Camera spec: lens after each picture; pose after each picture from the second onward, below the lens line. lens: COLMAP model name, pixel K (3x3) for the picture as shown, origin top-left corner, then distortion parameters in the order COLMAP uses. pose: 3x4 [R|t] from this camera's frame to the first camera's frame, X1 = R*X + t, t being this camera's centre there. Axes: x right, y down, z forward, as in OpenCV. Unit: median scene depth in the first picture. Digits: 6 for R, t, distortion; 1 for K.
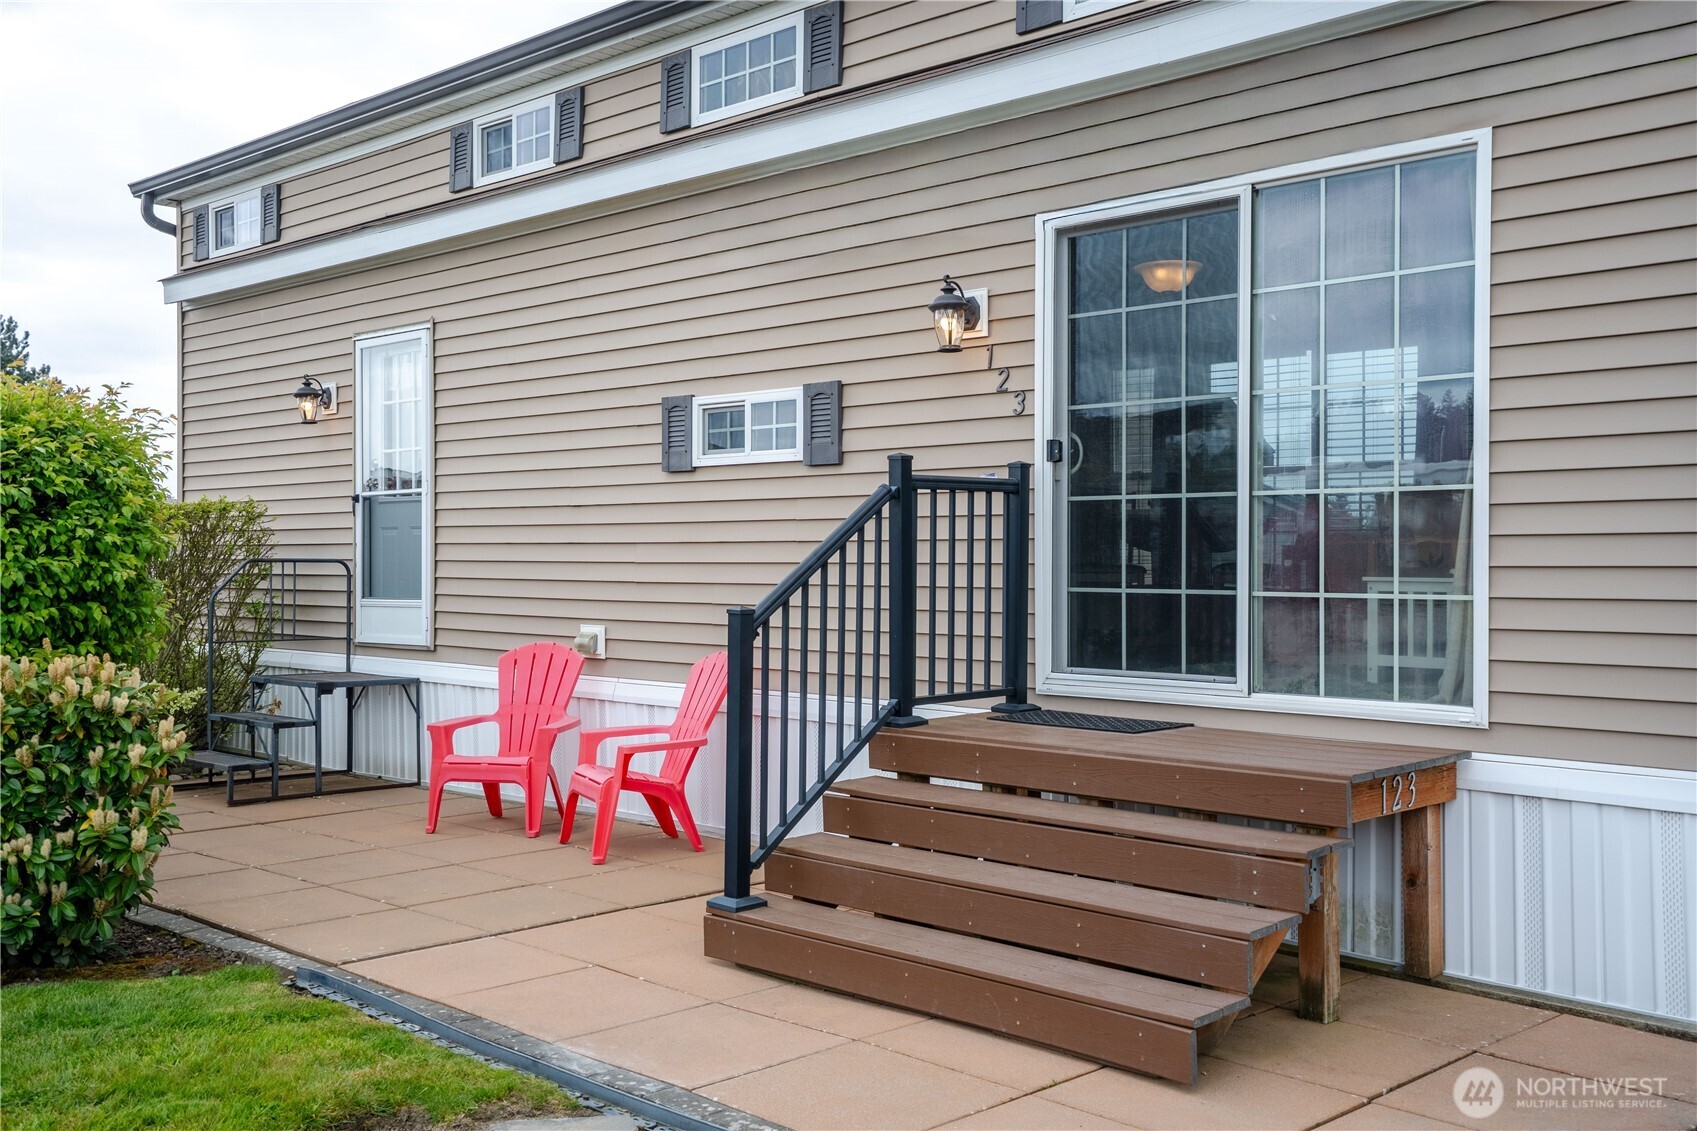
lens RADIAL K [[1636.1, 0, 844.3], [0, 1636.1, 558.1], [0, 0, 1]] dist [0.058026, 0.019624]
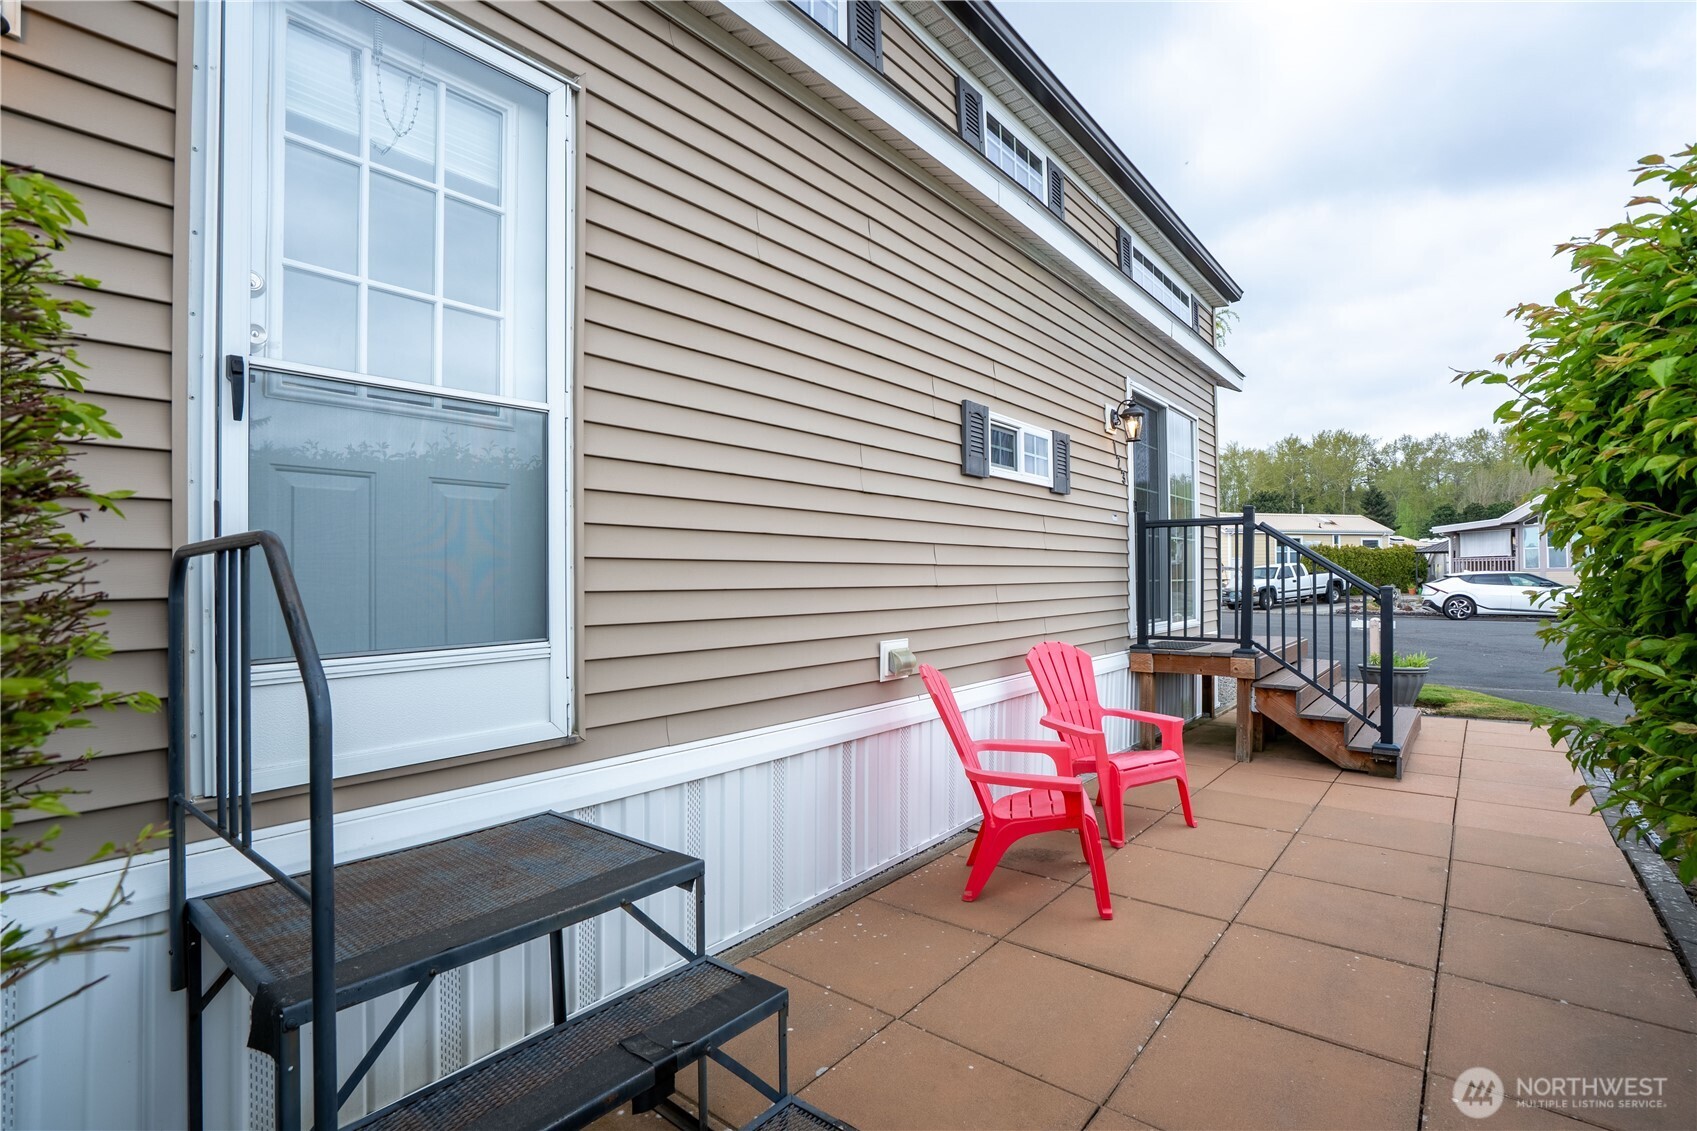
lens RADIAL K [[771.0, 0, 865.7], [0, 771.0, 557.1], [0, 0, 1]] dist [-0.002319, 0.000026]
pose [[-0.078014, 0.003323, 0.996947, -0.728492], [-0.005932, 0.999975, -0.003798, 0.001416], [-0.996935, -0.006211, -0.077992, 1.375746]]
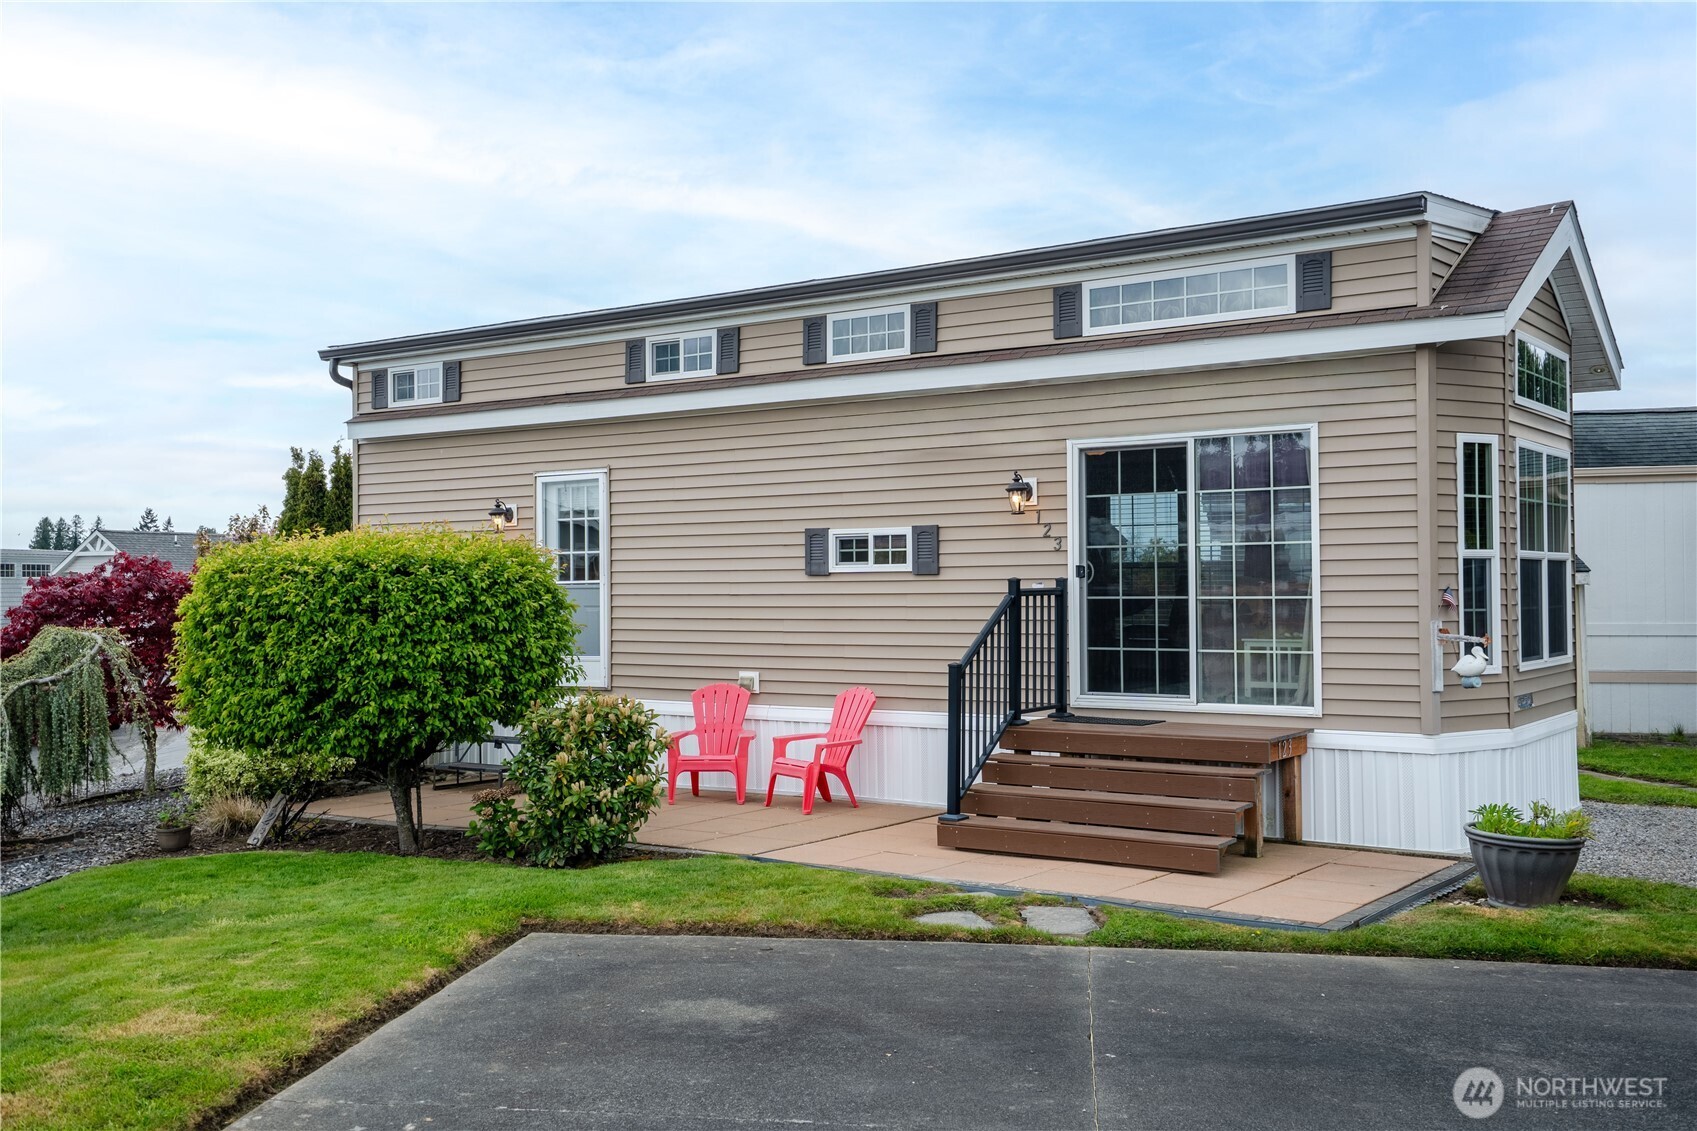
lens RADIAL K [[1636.1, 0, 844.3], [0, 1636.1, 558.1], [0, 0, 1]] dist [0.058026, 0.019624]
pose [[0.988413, -0.009024, 0.151520, -0.396623], [0.011877, 0.999769, -0.017935, -0.050483], [-0.151324, 0.019527, 0.988291, -0.731554]]
